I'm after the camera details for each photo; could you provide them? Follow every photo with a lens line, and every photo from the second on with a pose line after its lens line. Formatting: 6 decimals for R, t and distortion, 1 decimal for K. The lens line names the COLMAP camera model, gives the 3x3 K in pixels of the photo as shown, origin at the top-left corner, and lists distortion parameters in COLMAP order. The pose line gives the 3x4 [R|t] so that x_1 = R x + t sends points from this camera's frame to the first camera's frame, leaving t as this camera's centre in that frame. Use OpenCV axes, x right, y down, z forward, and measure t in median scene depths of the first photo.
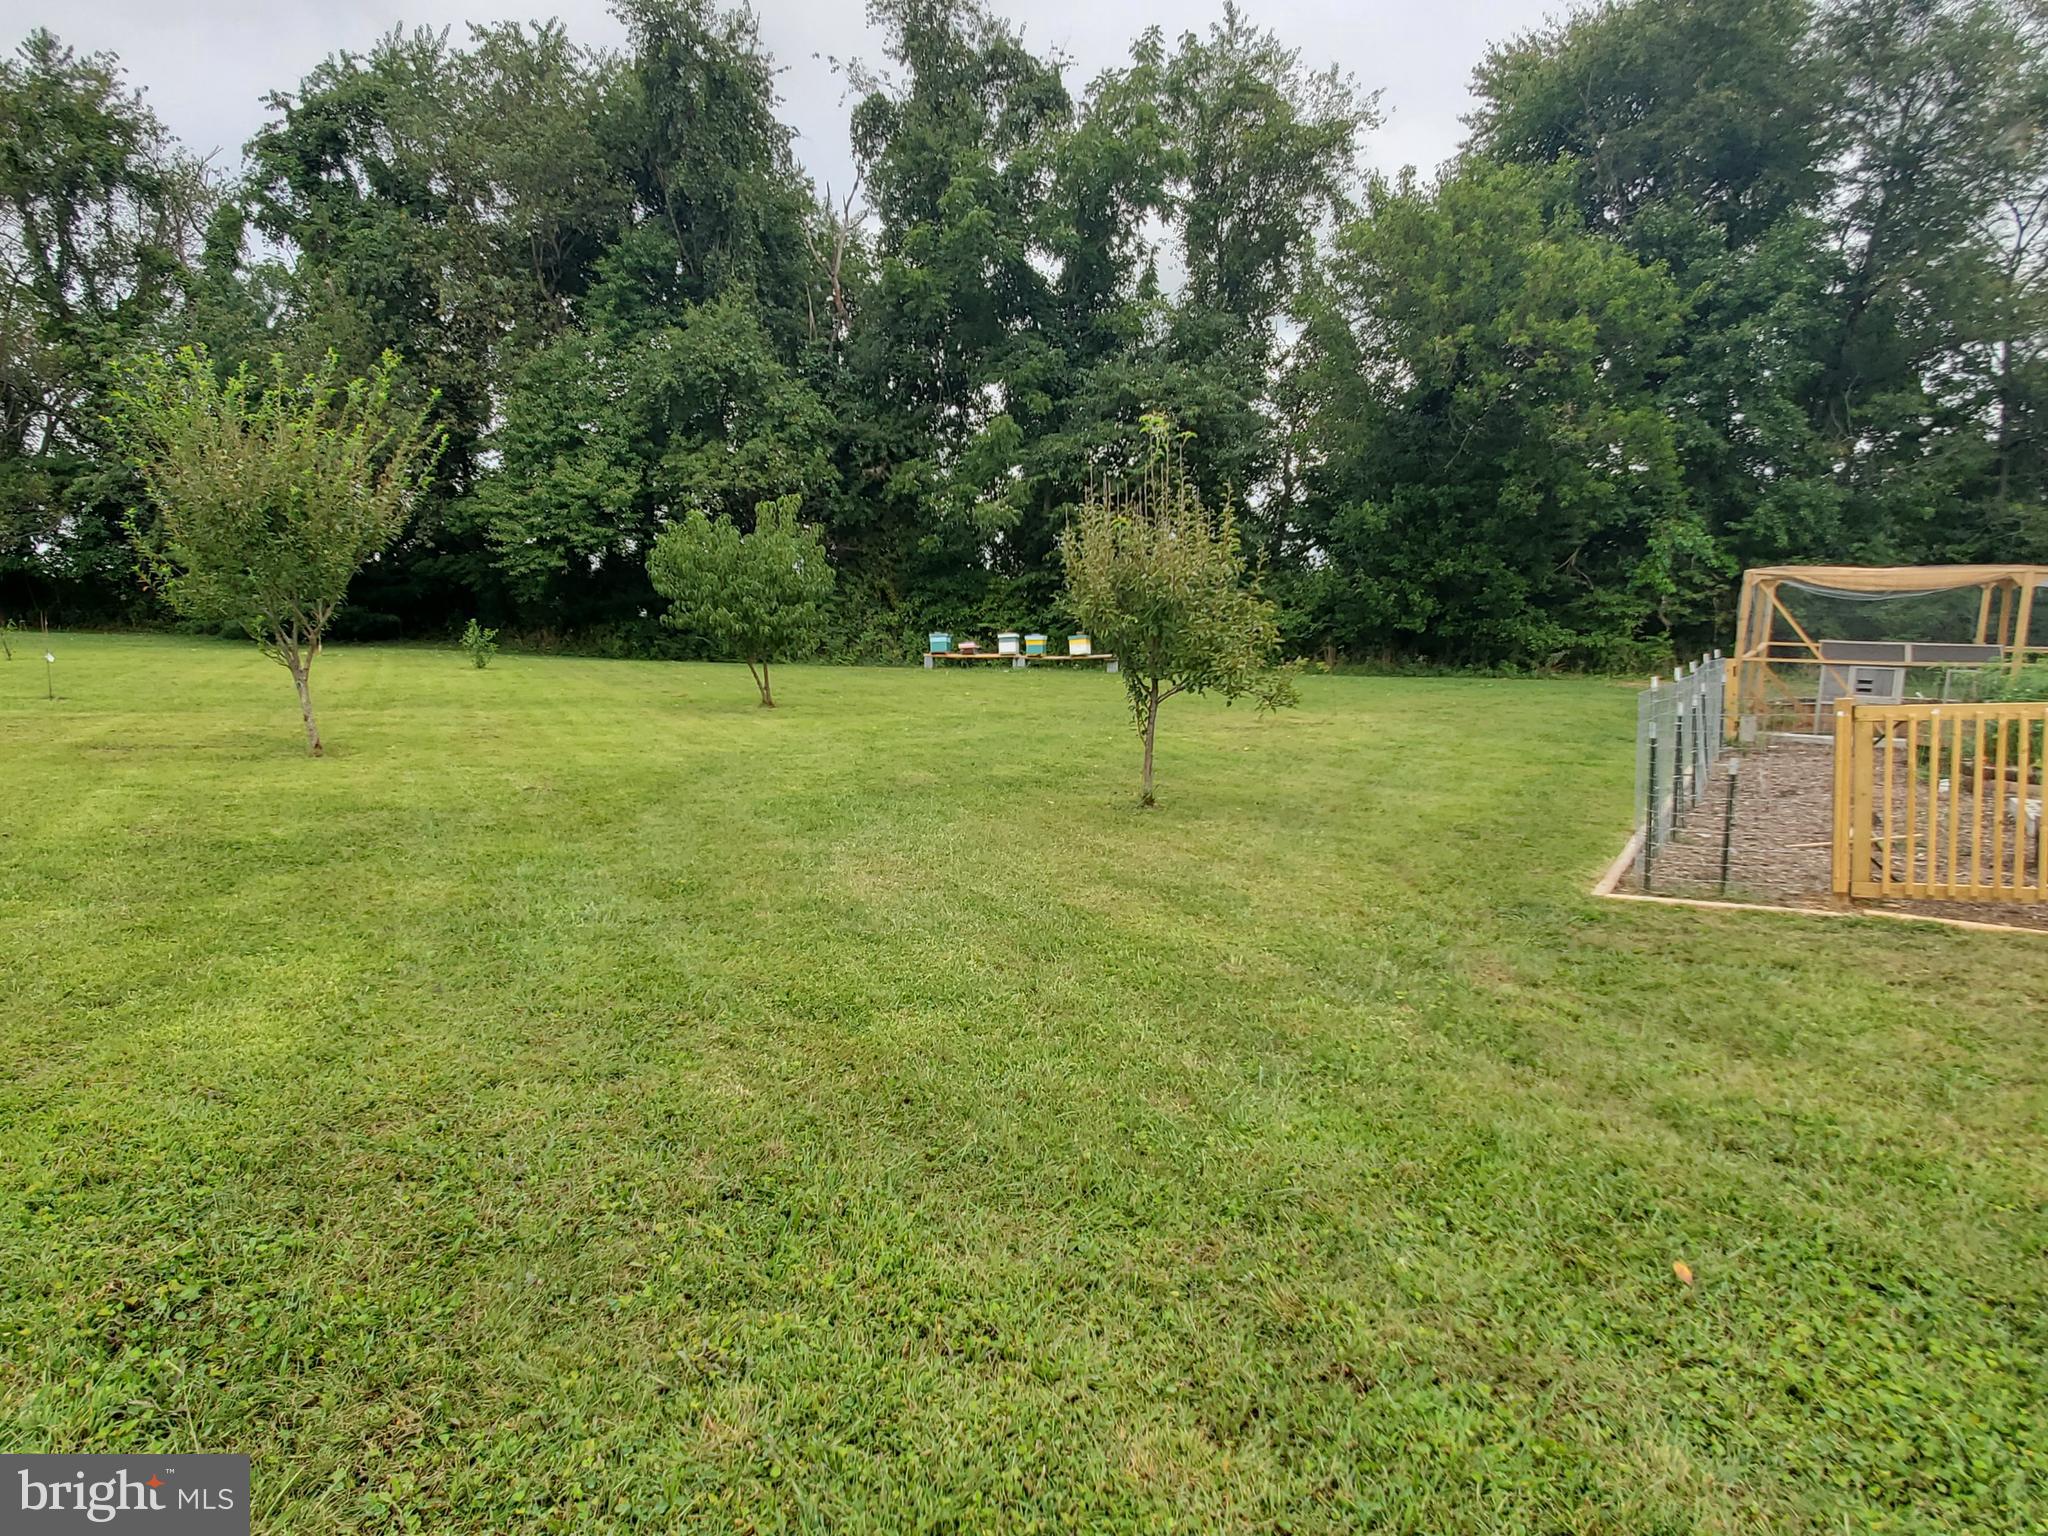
lens RADIAL K [[1266.9, 0, 1007.4], [0, 1266.9, 788.2], [0, 0, 1]] dist [0.006216, -0.007442]
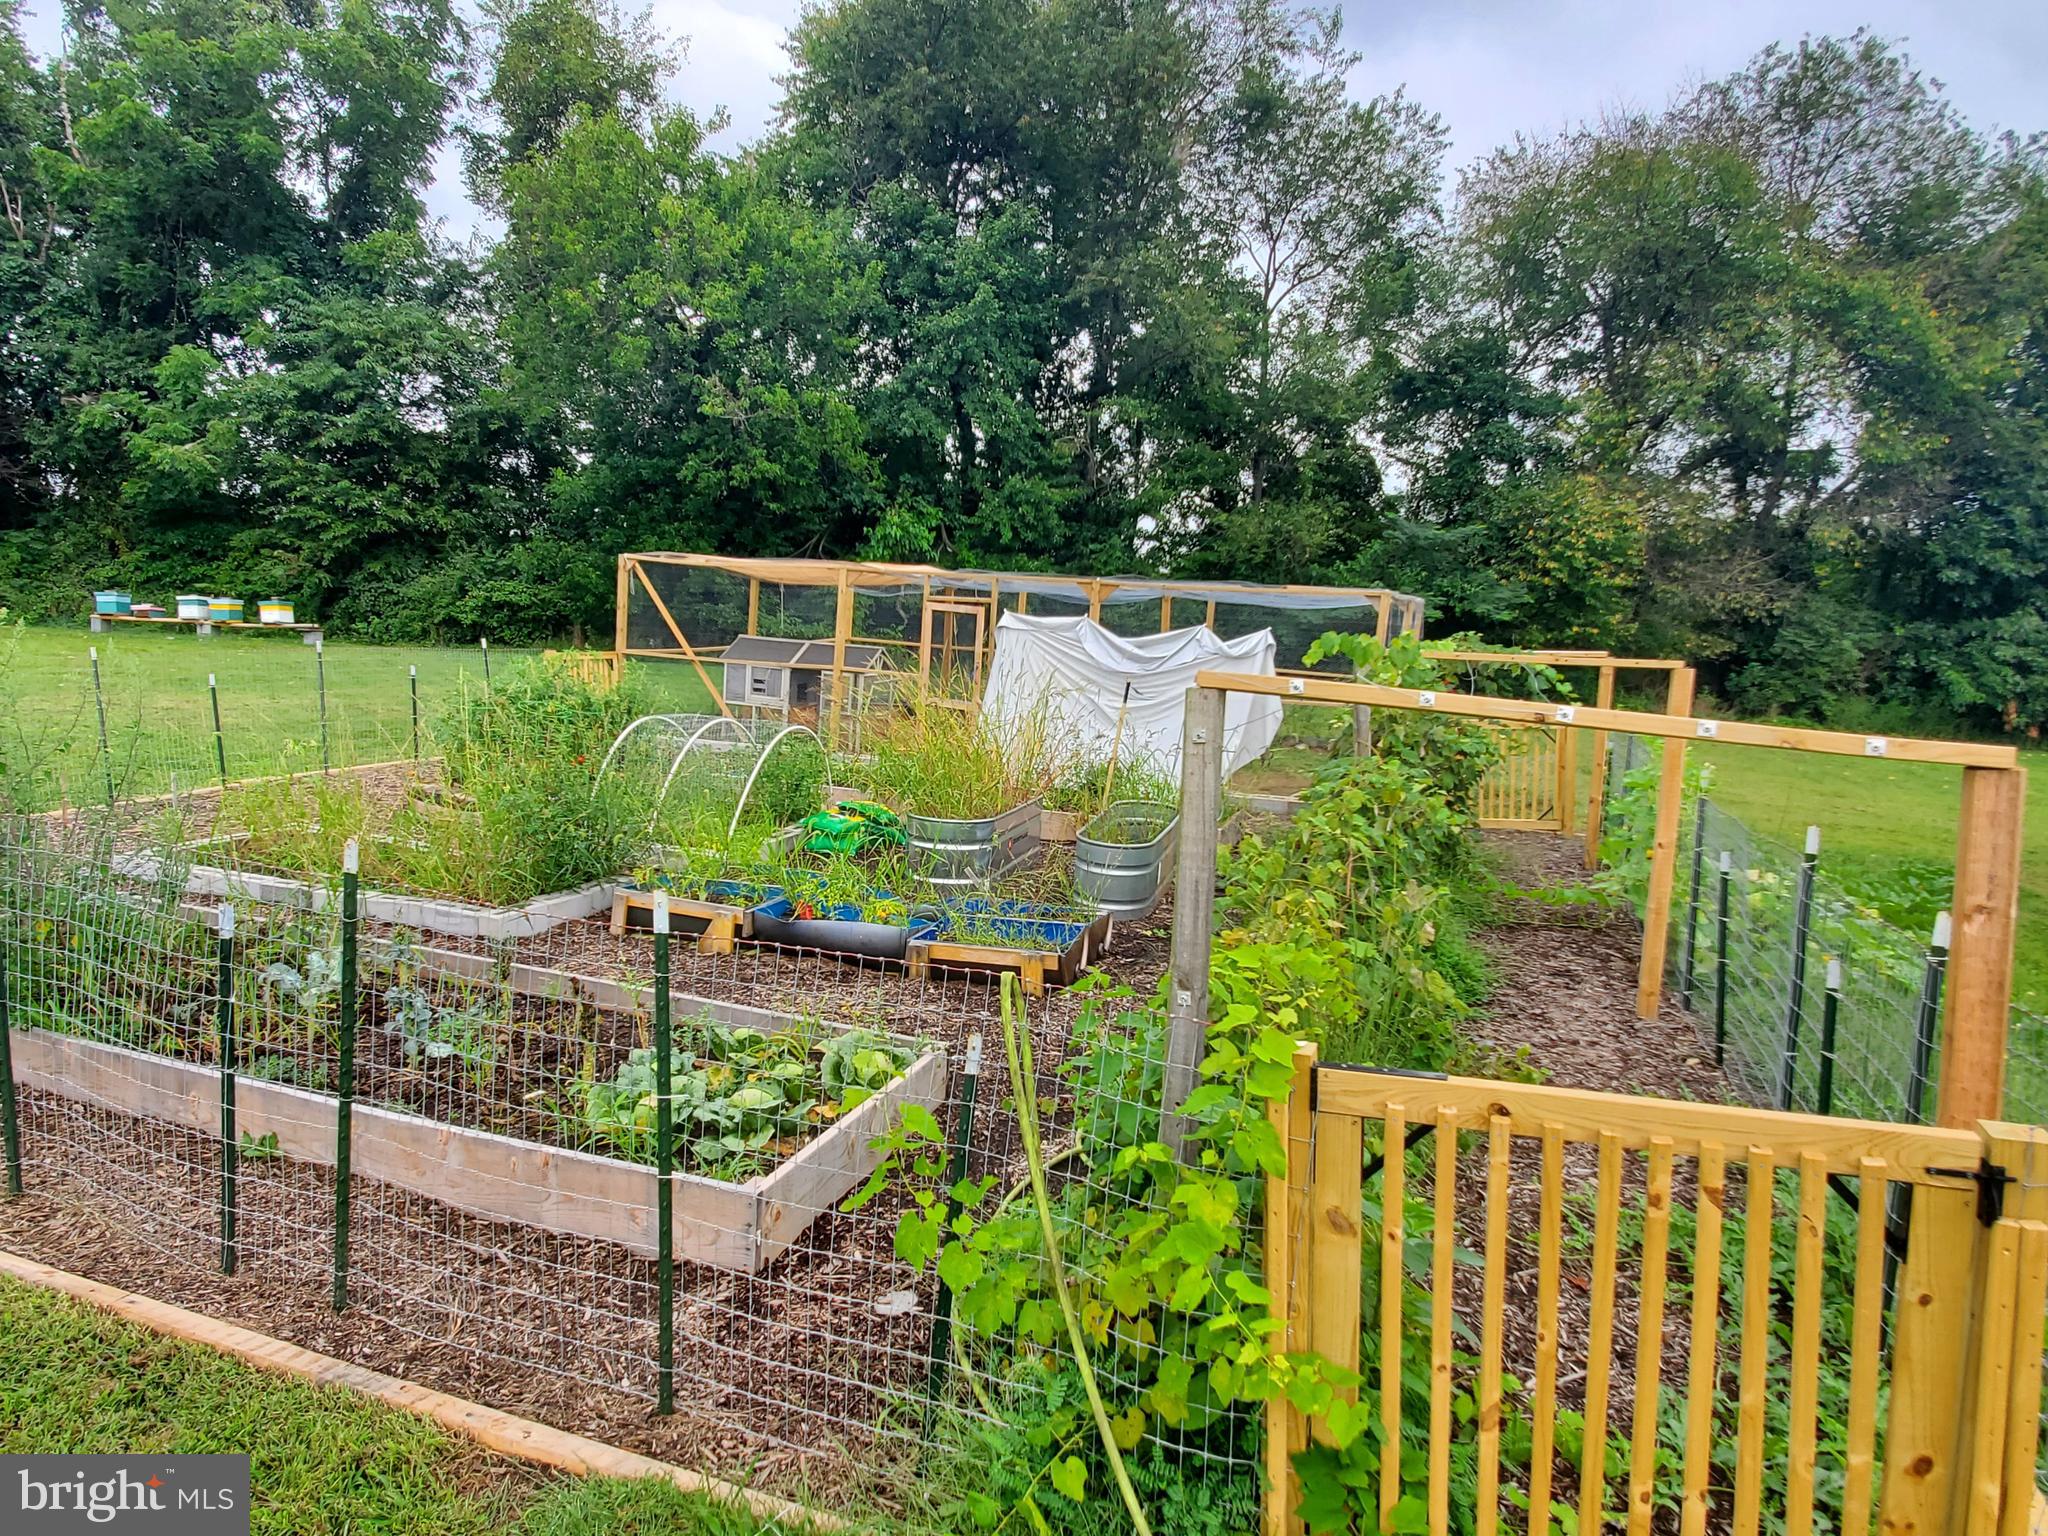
lens RADIAL K [[1266.9, 0, 1007.4], [0, 1266.9, 788.2], [0, 0, 1]] dist [0.006216, -0.007442]
pose [[0.977075, 0.013228, 0.212486, 0.284798], [-0.016743, 0.999751, 0.014752, -0.008655], [-0.212238, -0.017972, 0.977053, 0.015866]]
